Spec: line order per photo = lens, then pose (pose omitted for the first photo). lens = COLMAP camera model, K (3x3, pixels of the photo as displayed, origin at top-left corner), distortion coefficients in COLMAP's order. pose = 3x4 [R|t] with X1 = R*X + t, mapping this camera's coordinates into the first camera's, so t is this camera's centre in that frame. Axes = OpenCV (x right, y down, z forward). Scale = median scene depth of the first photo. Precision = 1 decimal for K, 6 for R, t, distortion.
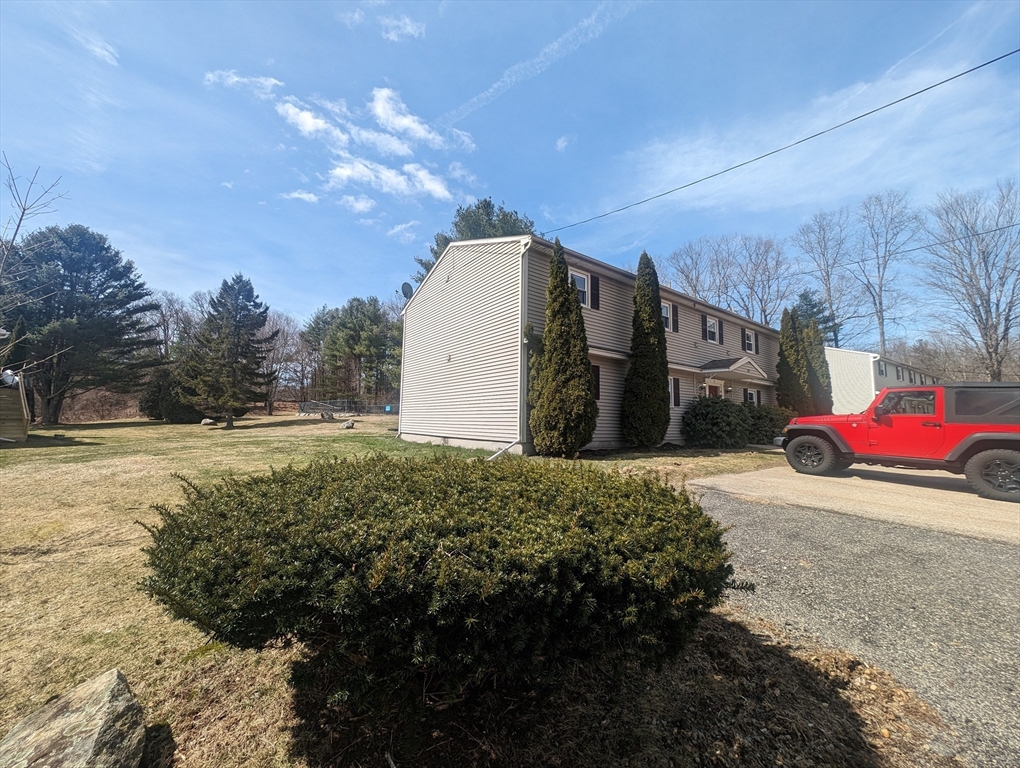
lens RADIAL K [[363.6, 0, 510.0], [0, 363.6, 384.0], [0, 0, 1]] dist [-0.000452, -0.000174]
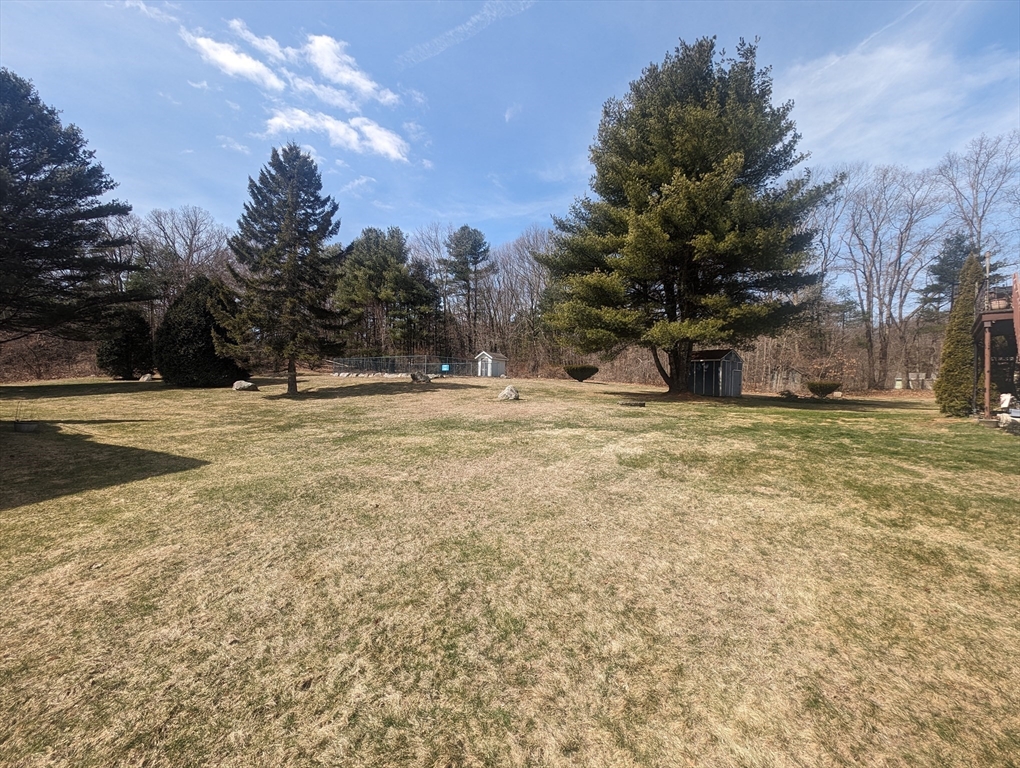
lens RADIAL K [[356.3, 0, 509.9], [0, 356.3, 368.0], [0, 0, 1]] dist [0.001049, 0.000362]
pose [[0.994338, 0.009929, 0.105795, -0.213091], [-0.017204, 0.997531, 0.068082, 0.011182], [-0.104858, -0.069516, 0.992055, 0.165139]]
